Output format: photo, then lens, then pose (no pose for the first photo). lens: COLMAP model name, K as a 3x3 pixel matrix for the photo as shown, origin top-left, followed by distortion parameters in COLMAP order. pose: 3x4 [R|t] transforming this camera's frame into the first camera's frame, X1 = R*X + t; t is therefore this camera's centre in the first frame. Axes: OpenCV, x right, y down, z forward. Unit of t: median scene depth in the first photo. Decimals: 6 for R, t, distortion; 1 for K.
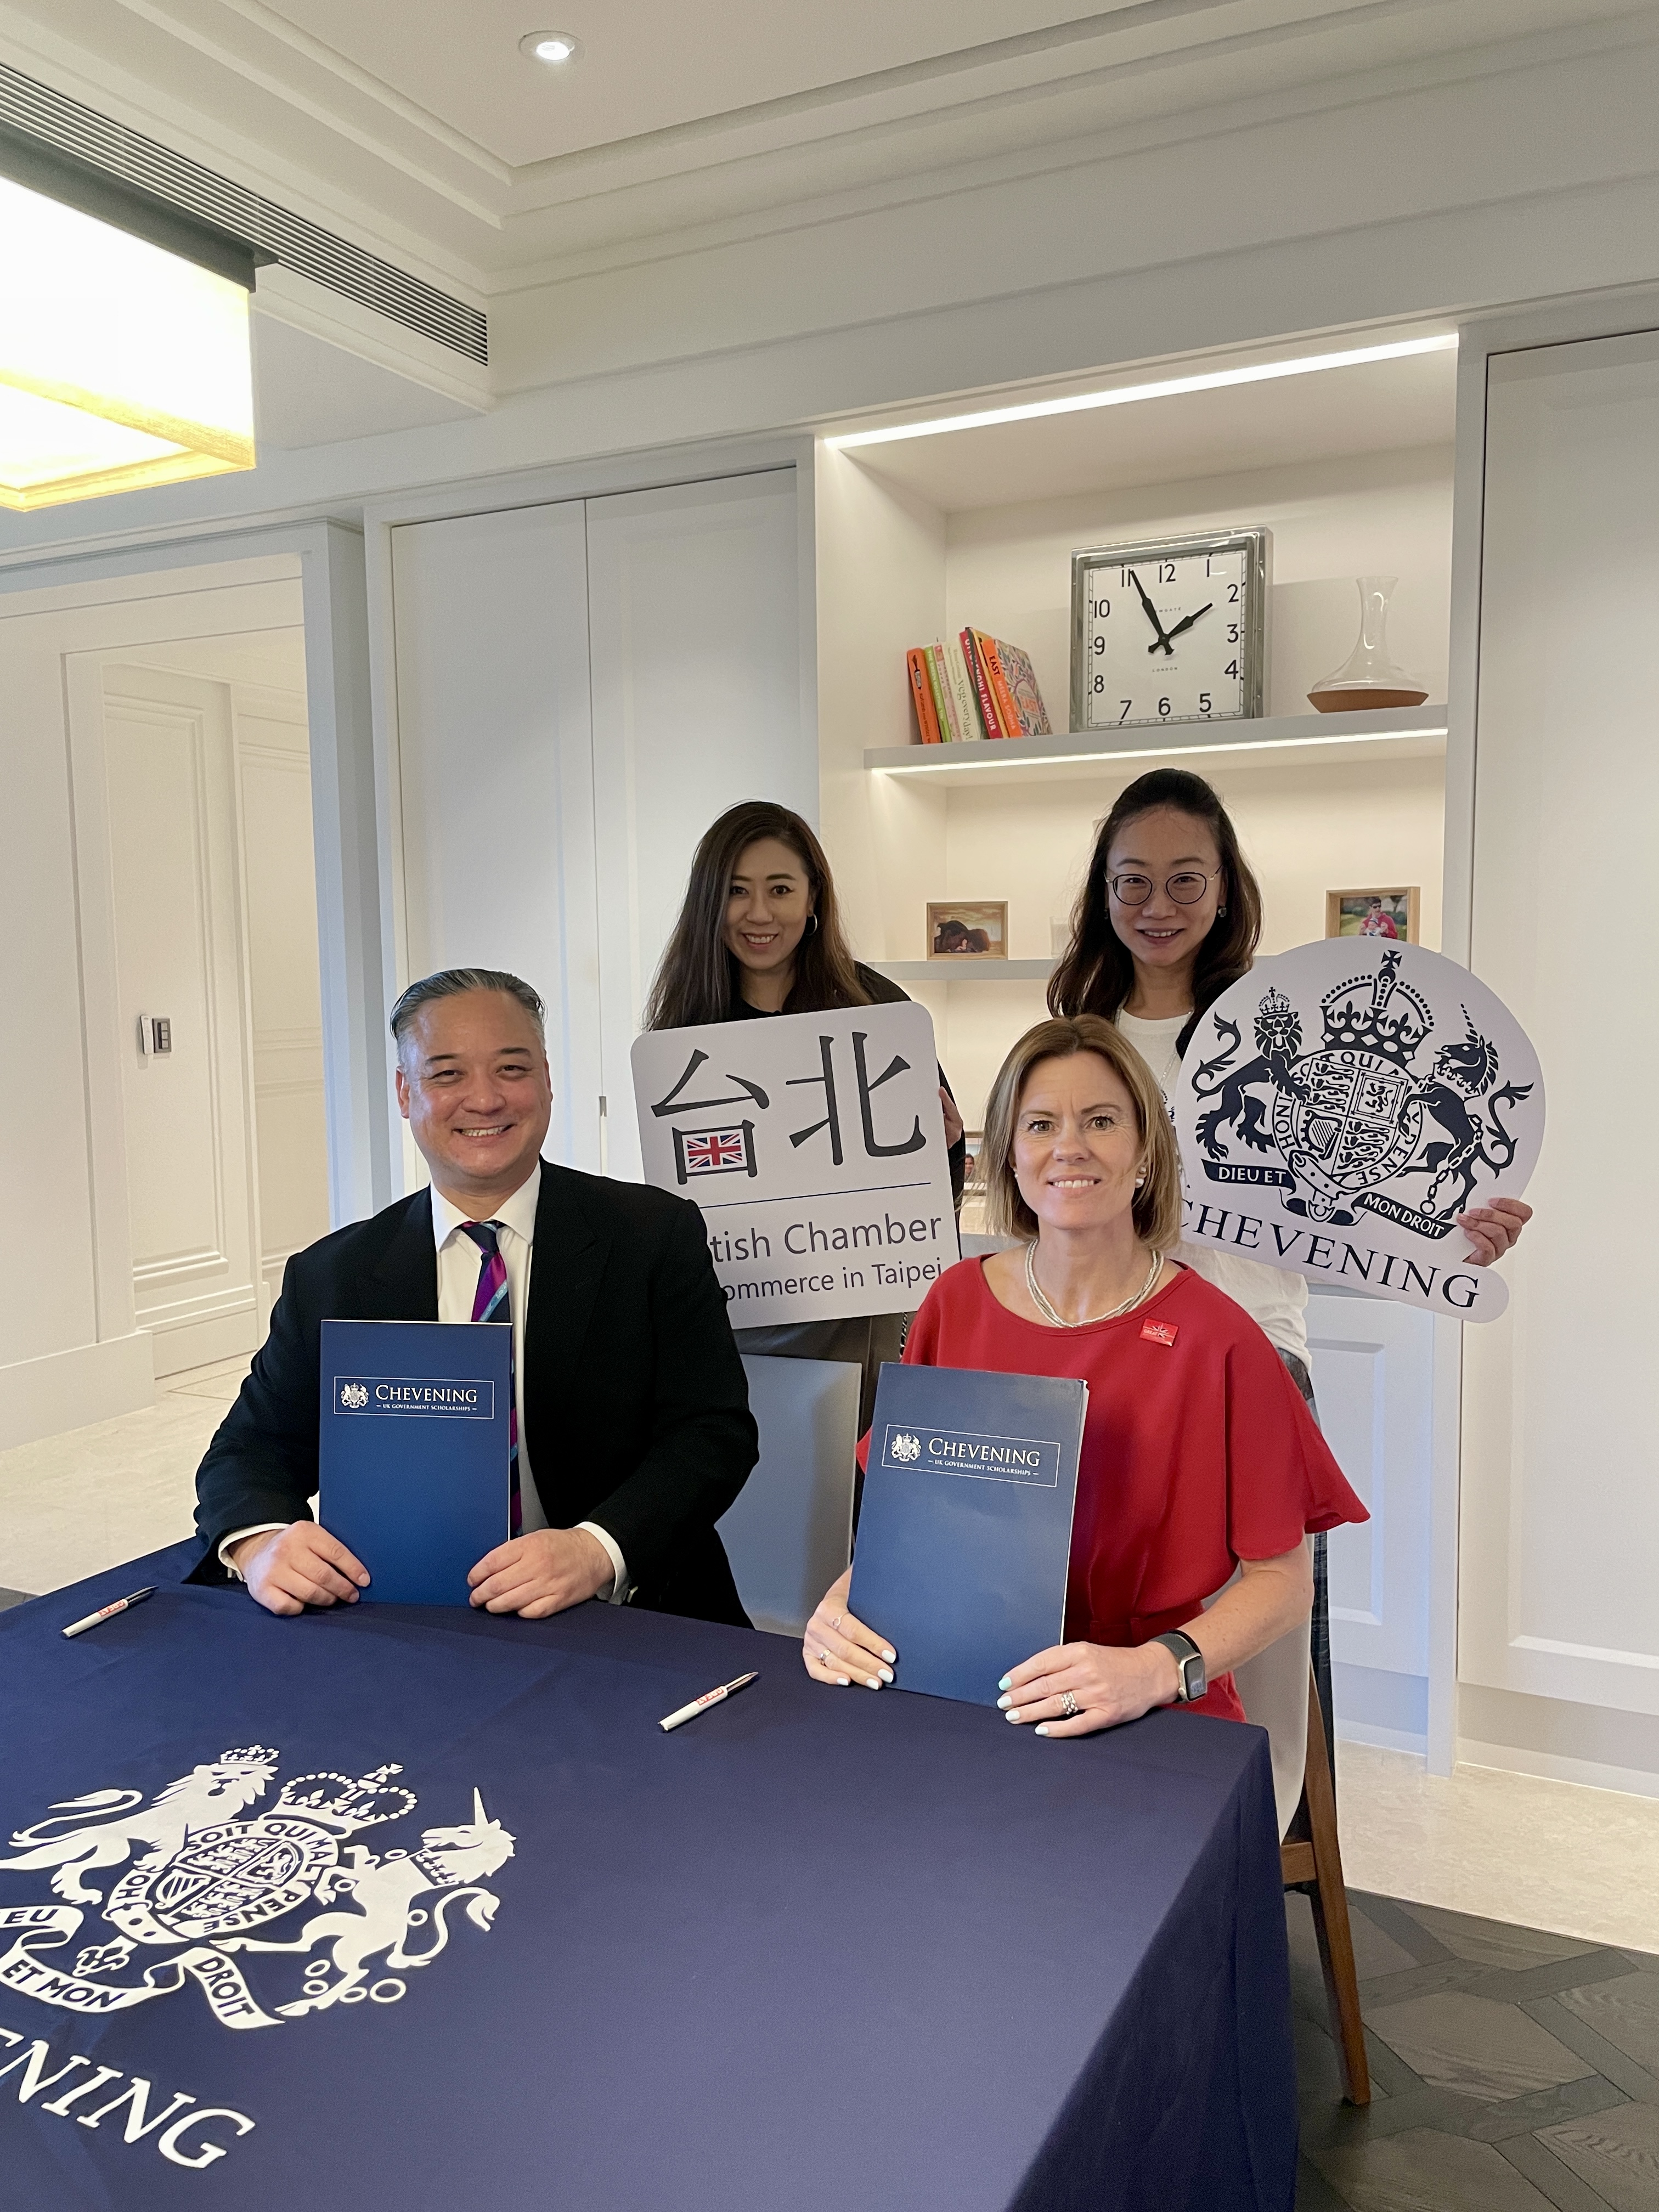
lens RADIAL K [[1787.6, 0, 832.2], [0, 1787.6, 1126.1], [0, 0, 1]] dist [0.050425, 0.004381]
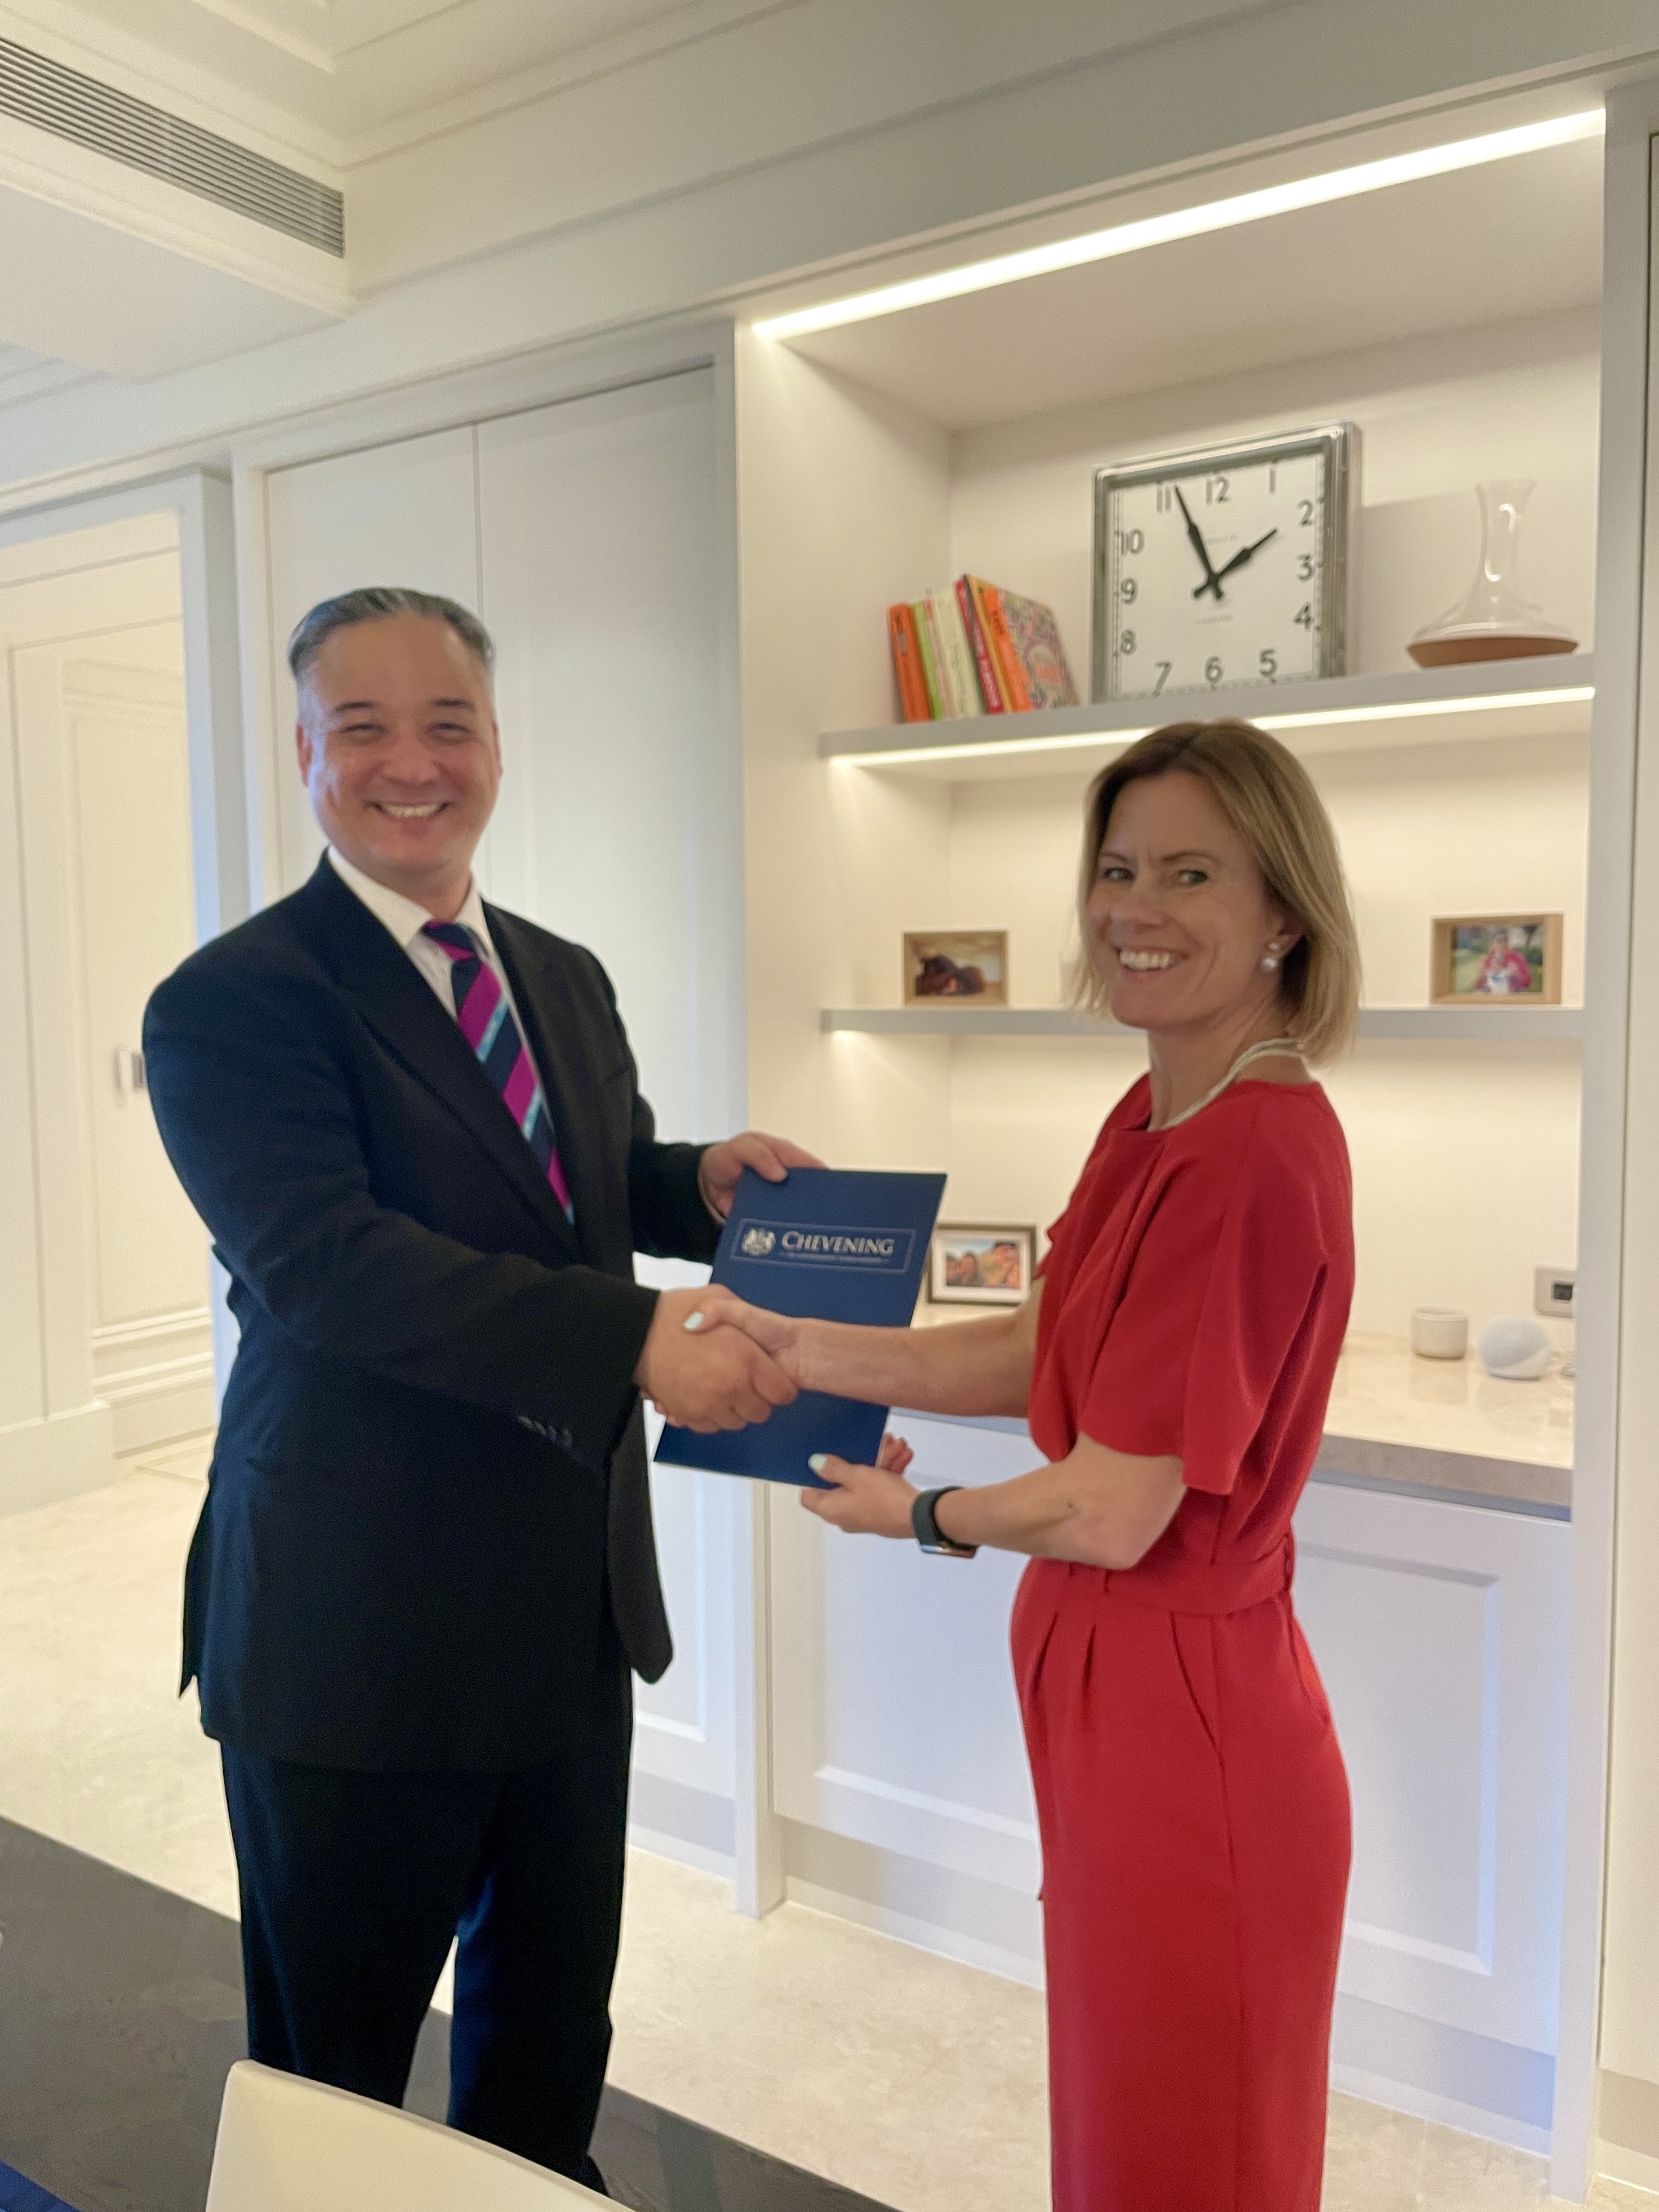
lens RADIAL K [[1739.3, 0, 829.5], [0, 1739.3, 1106.0], [0, 0, 1]] dist [0.056129, -0.092313]
pose [[0.993209, 0.010640, -0.115855, 0.113202], [-0.011912, 0.999876, -0.010288, -0.043673], [0.115731, 0.011598, 0.993213, 0.265604]]
